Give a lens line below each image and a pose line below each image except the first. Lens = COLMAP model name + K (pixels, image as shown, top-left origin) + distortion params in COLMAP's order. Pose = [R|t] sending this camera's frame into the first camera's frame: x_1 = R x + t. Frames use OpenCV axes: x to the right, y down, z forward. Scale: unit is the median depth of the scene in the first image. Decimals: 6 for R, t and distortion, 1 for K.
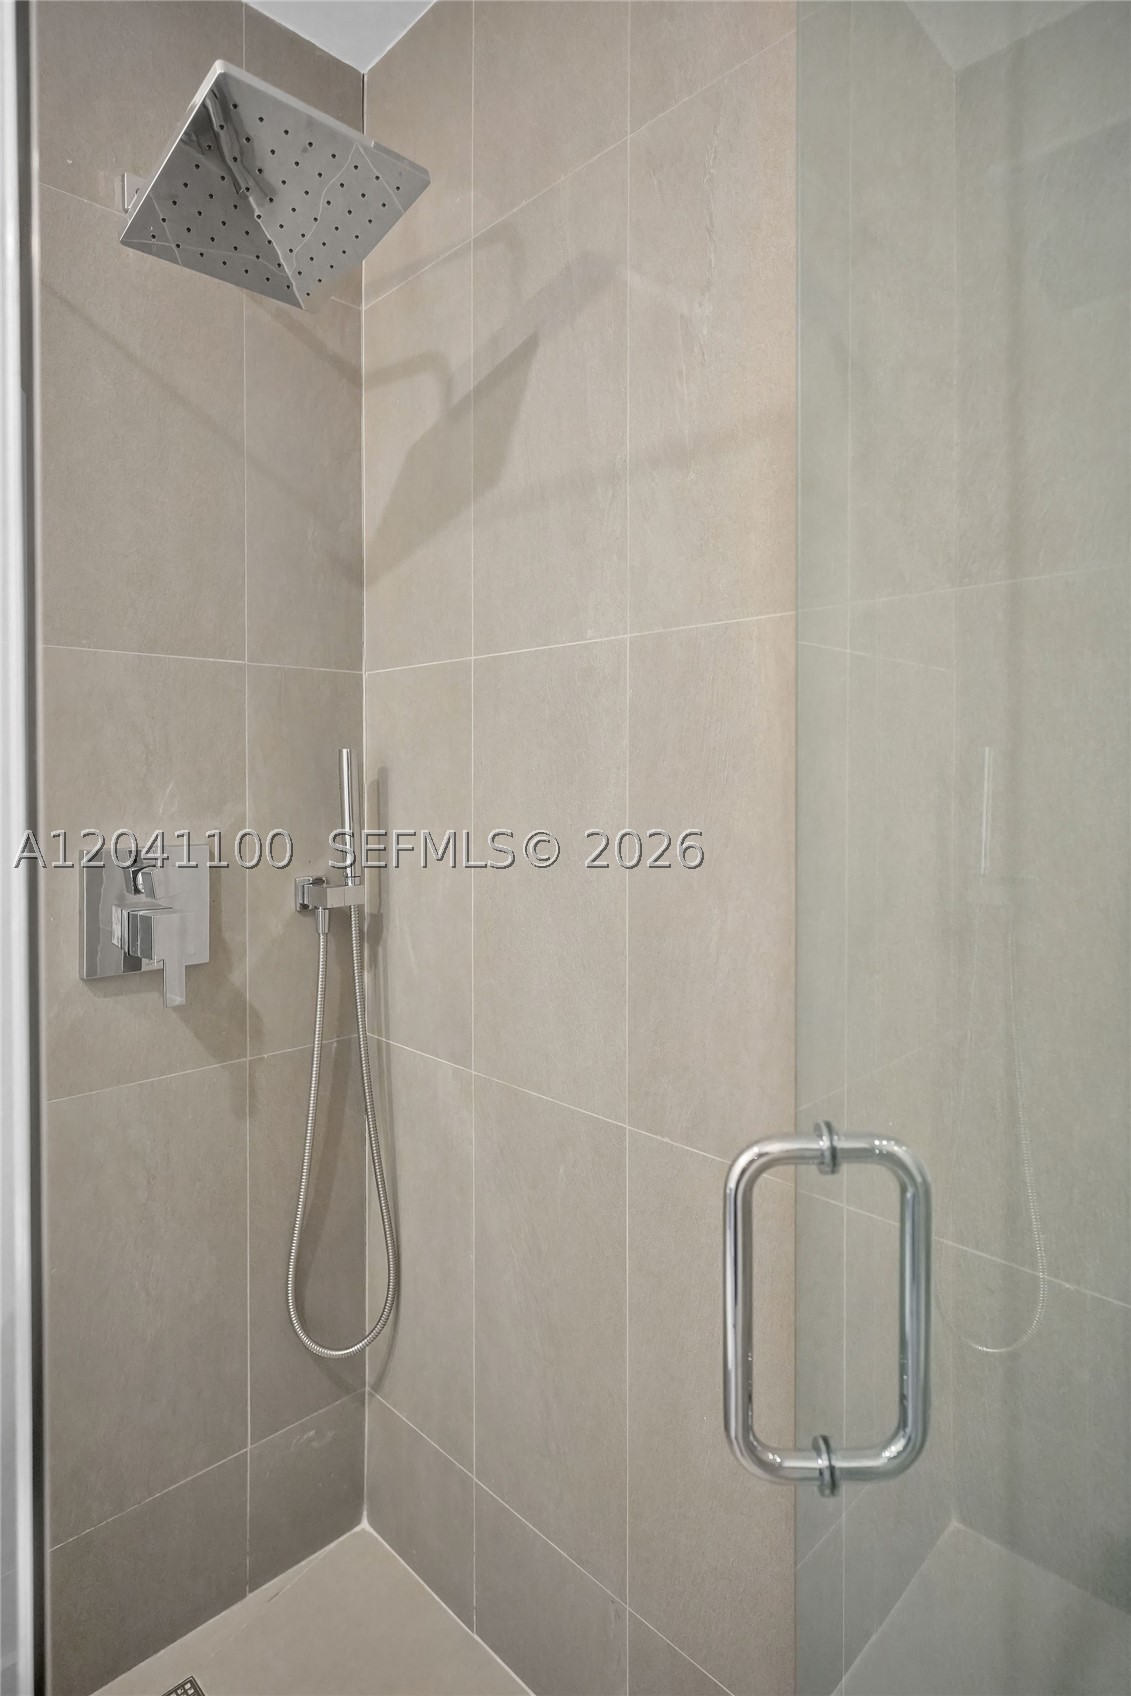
lens RADIAL K [[947.2, 0, 576.5], [0, 947.2, 778.1], [0, 0, 1]] dist [0.010692, -0.005043]
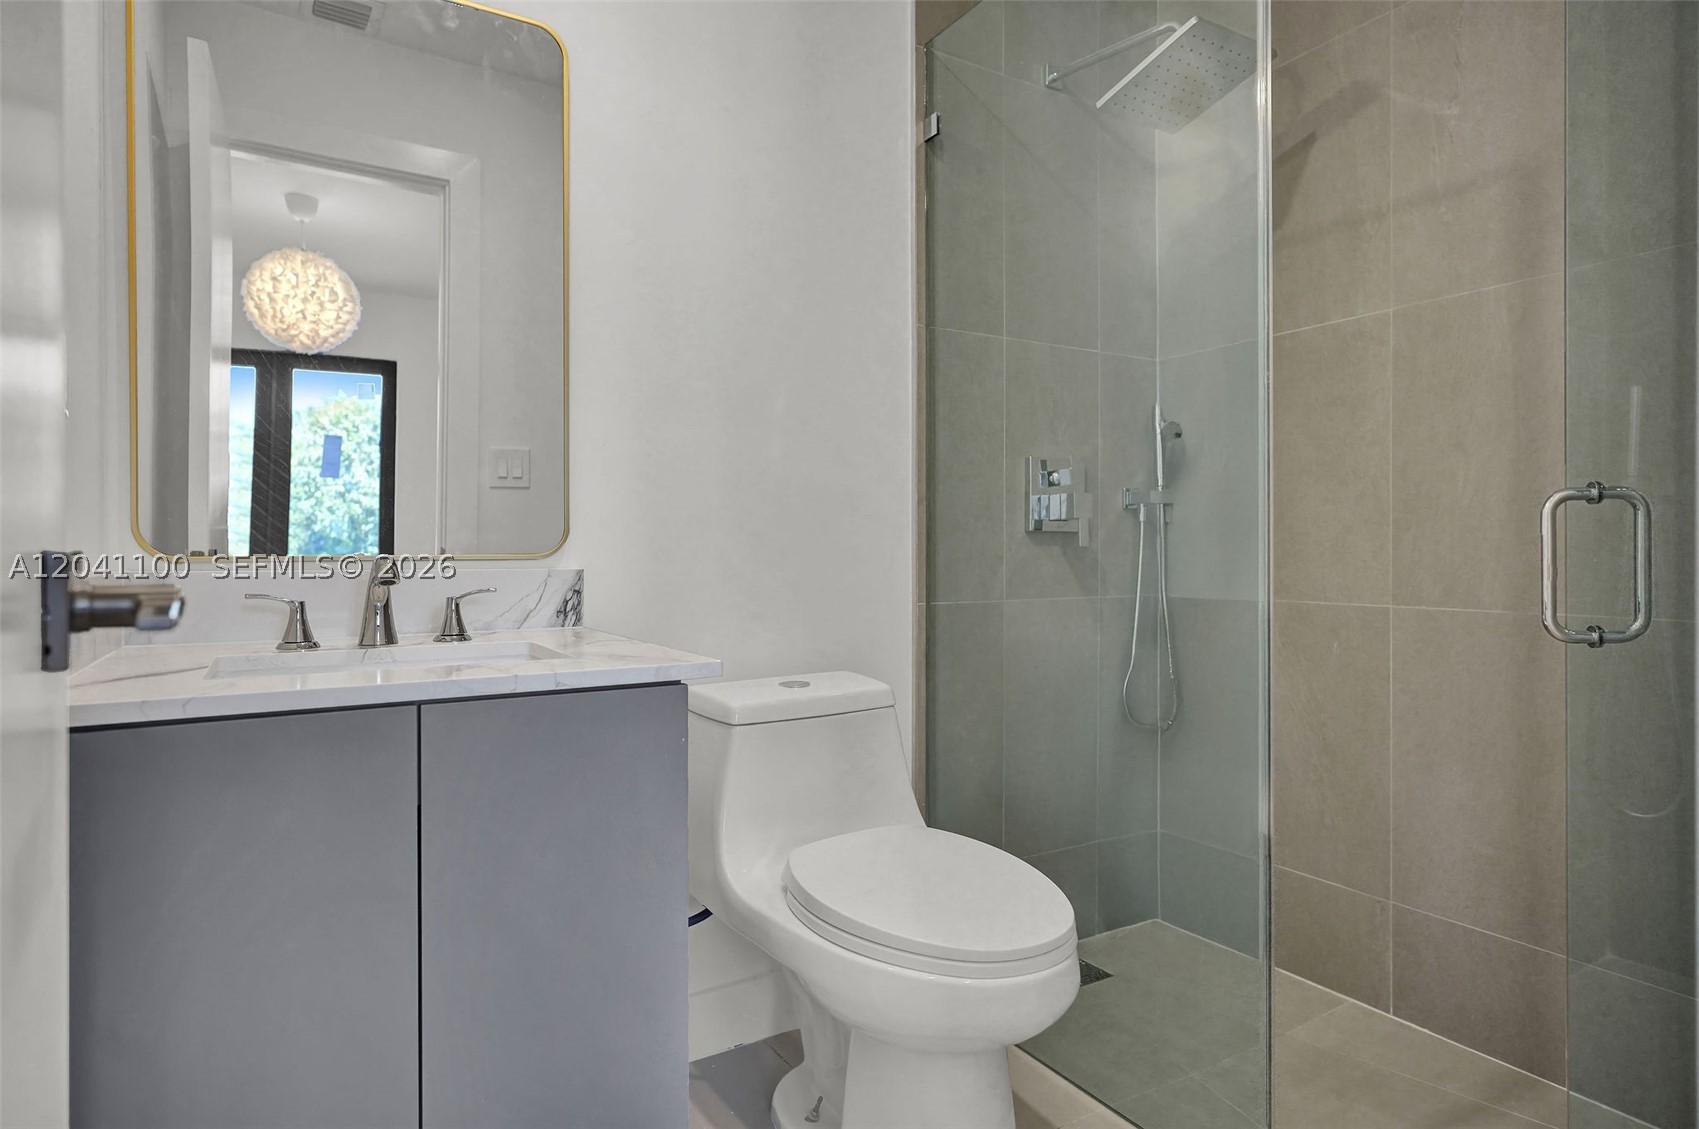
lens RADIAL K [[948.8, 0, 837.1], [0, 948.8, 546.8], [0, 0, 1]] dist [0.010692, -0.005043]
pose [[0.971830, 0.000542, -0.235683, -0.474663], [-0.004117, 0.999884, -0.014676, 0.281470], [0.235648, 0.015233, 0.971719, -0.805344]]
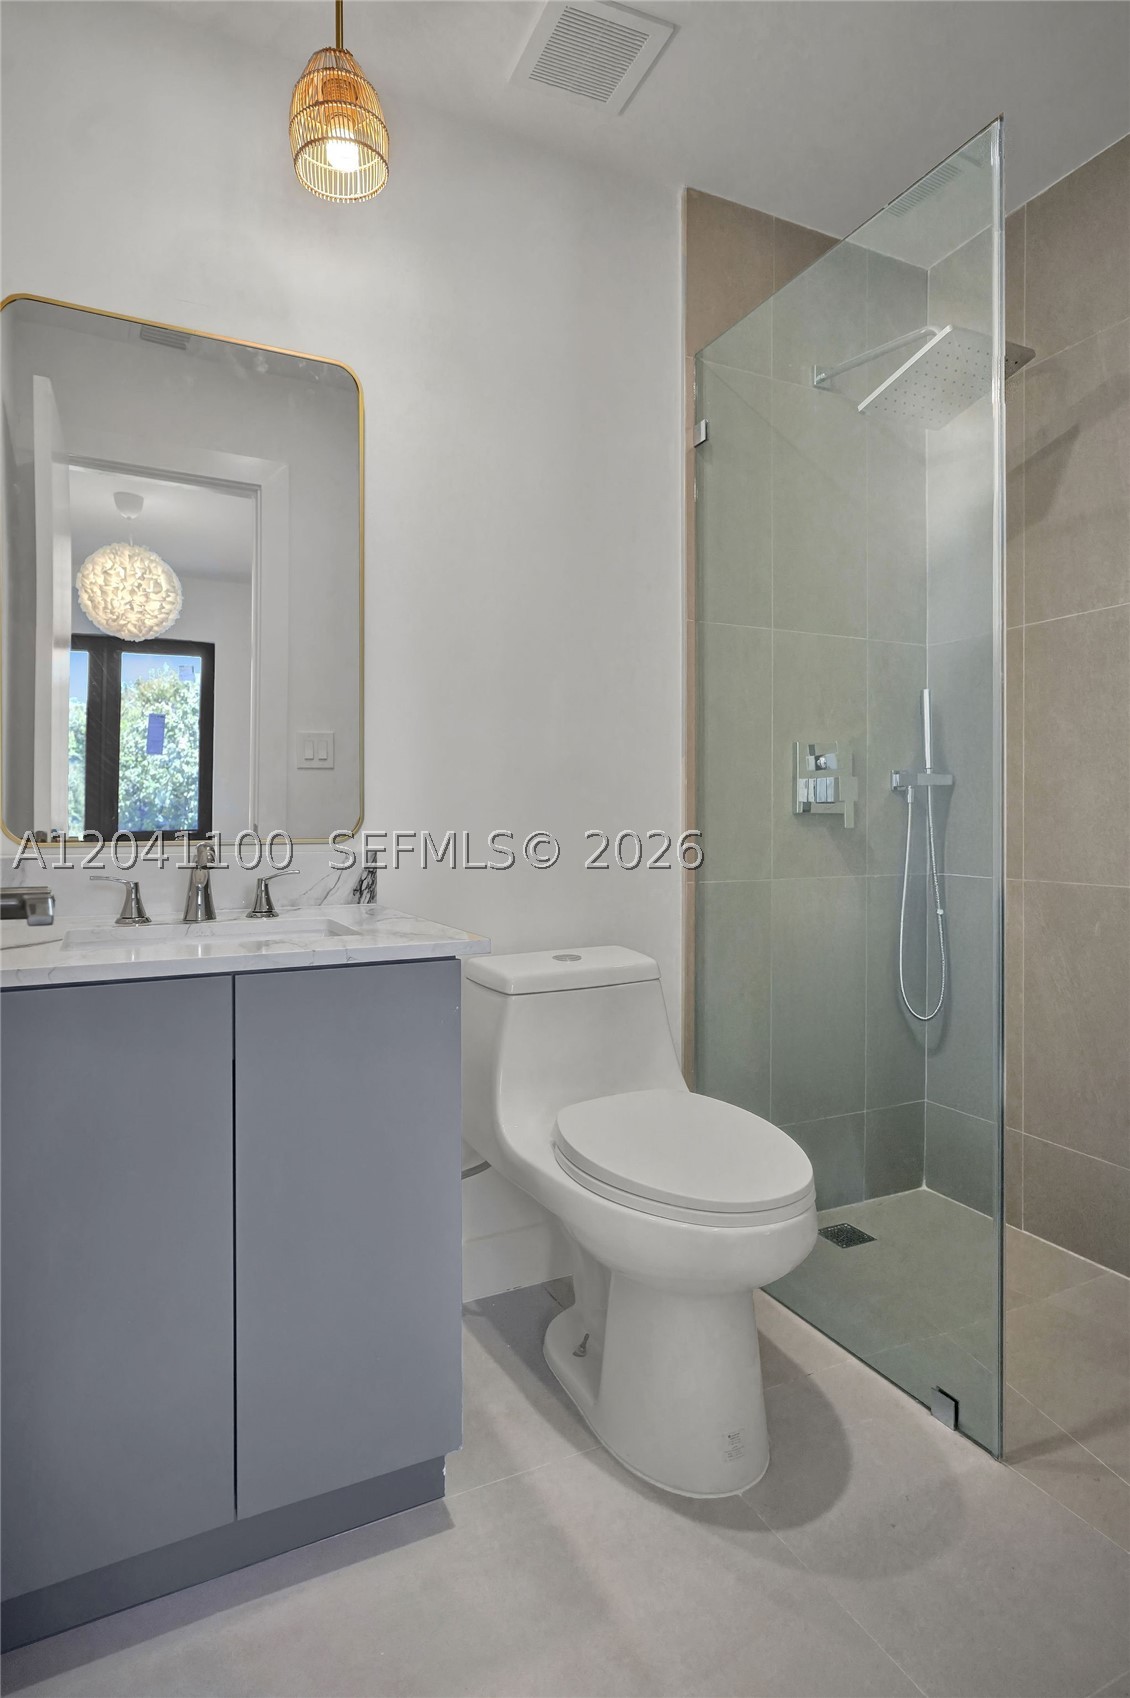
lens RADIAL K [[948.3, 0, 558.1], [0, 948.3, 817.6], [0, 0, 1]] dist [0.010692, -0.005043]
pose [[0.947596, 0.001657, -0.319466, -0.390553], [-0.004973, 0.999942, -0.009565, 0.252350], [0.319432, 0.010652, 0.947549, -0.909950]]
